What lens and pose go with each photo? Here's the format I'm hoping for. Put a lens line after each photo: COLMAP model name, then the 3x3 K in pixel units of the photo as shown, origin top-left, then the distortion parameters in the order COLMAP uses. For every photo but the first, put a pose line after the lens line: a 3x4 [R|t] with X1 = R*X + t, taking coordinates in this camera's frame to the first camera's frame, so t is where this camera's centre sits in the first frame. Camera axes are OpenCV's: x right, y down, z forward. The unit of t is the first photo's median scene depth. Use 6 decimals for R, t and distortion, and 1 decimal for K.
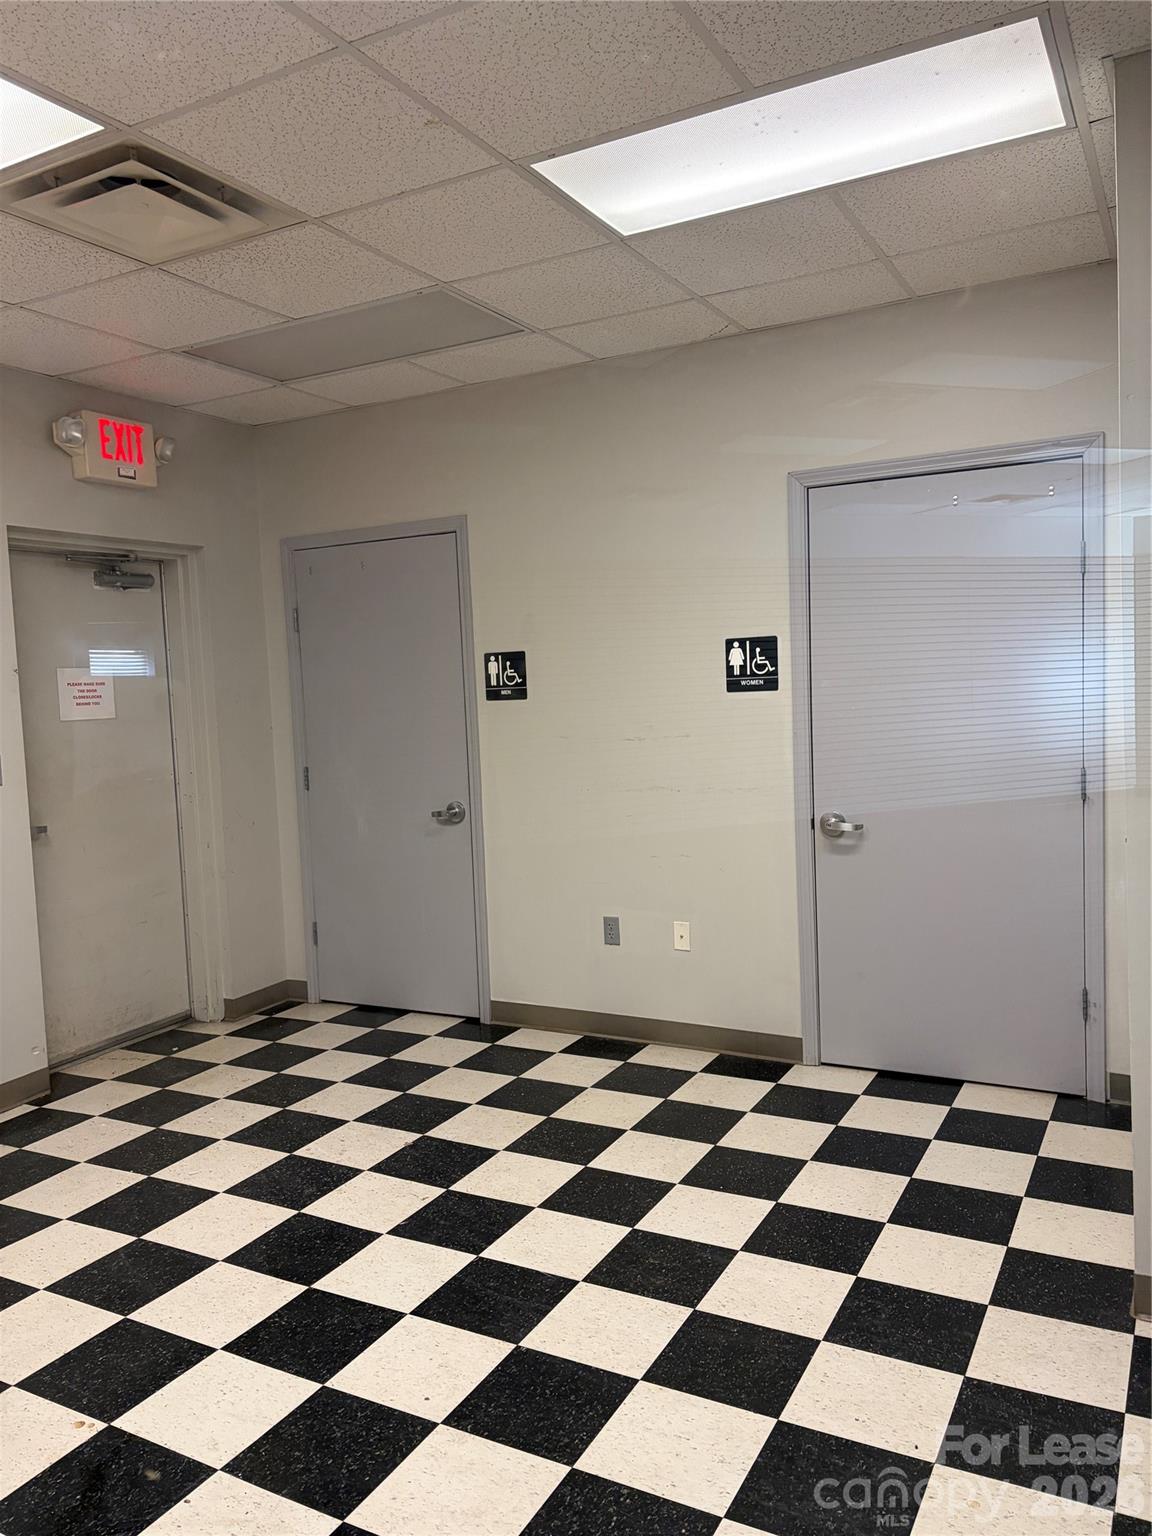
lens RADIAL K [[1174.9, 0, 567.7], [0, 1174.9, 767.9], [0, 0, 1]] dist [0.026104, -0.001324]
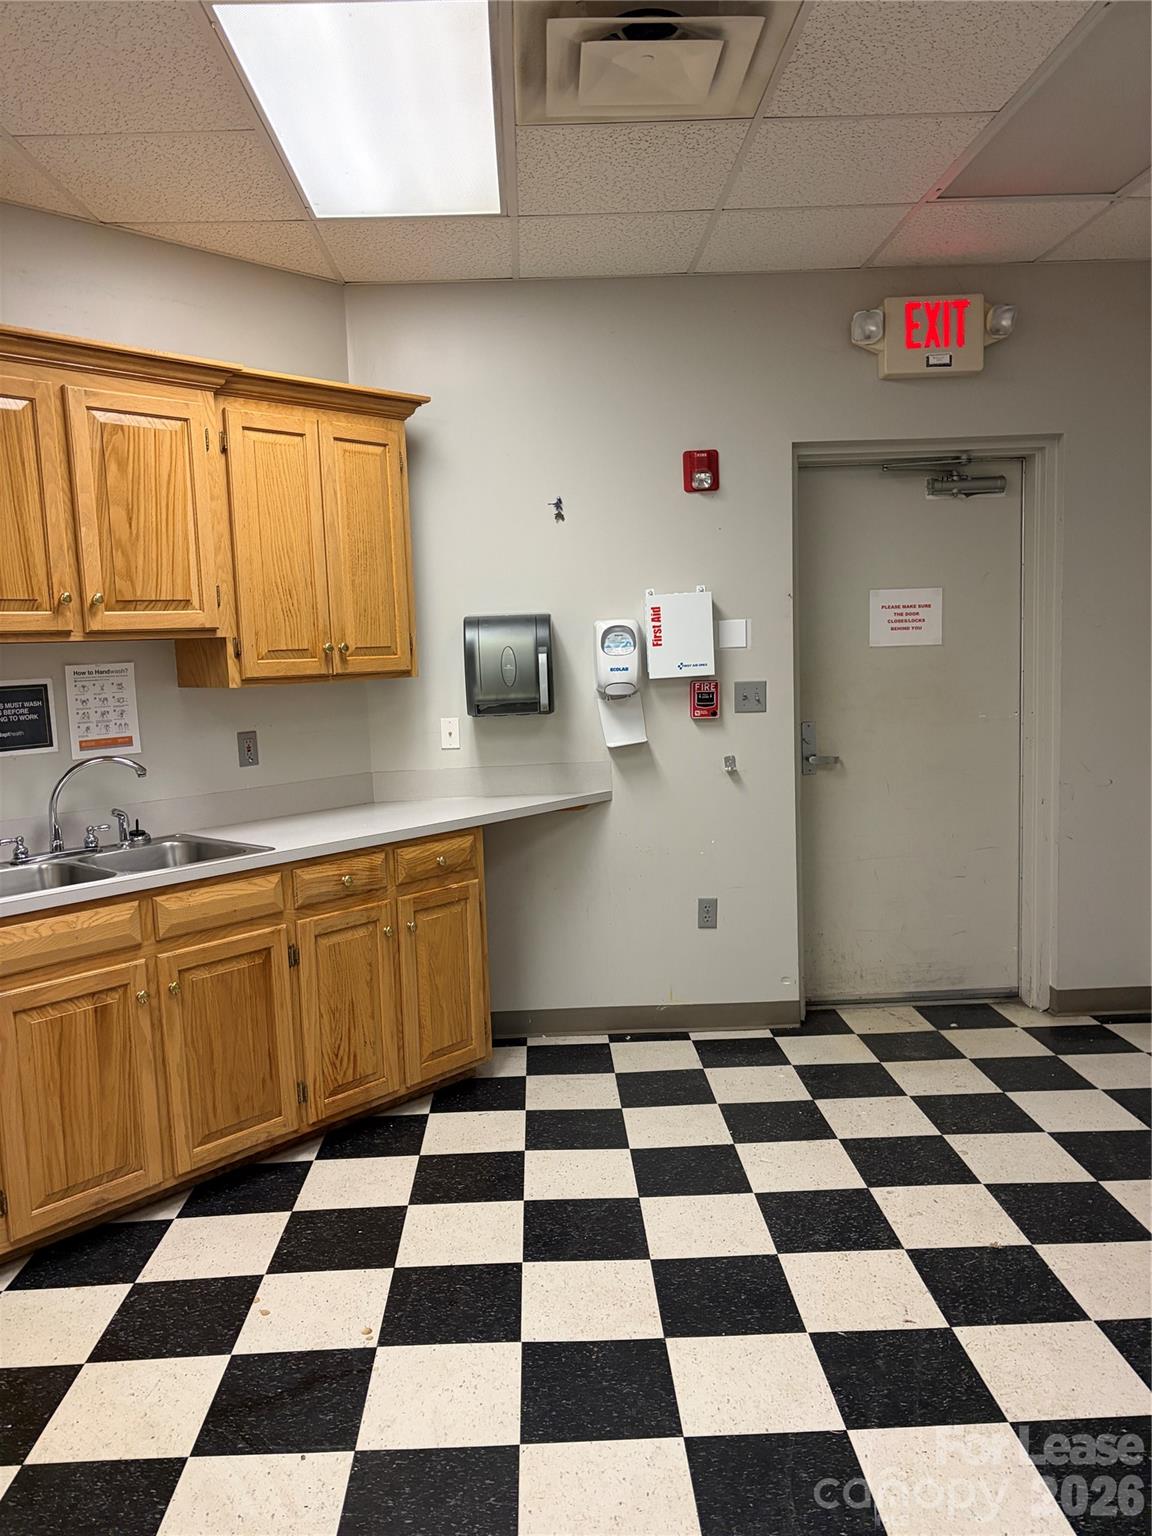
lens RADIAL K [[1174.9, 0, 569.7], [0, 1174.9, 770.8], [0, 0, 1]] dist [0.026104, -0.001324]
pose [[0.496551, 0.121692, -0.859435, 0.268861], [-0.050620, 0.992498, 0.111287, -0.034492], [0.866531, -0.011755, 0.498986, 0.330747]]
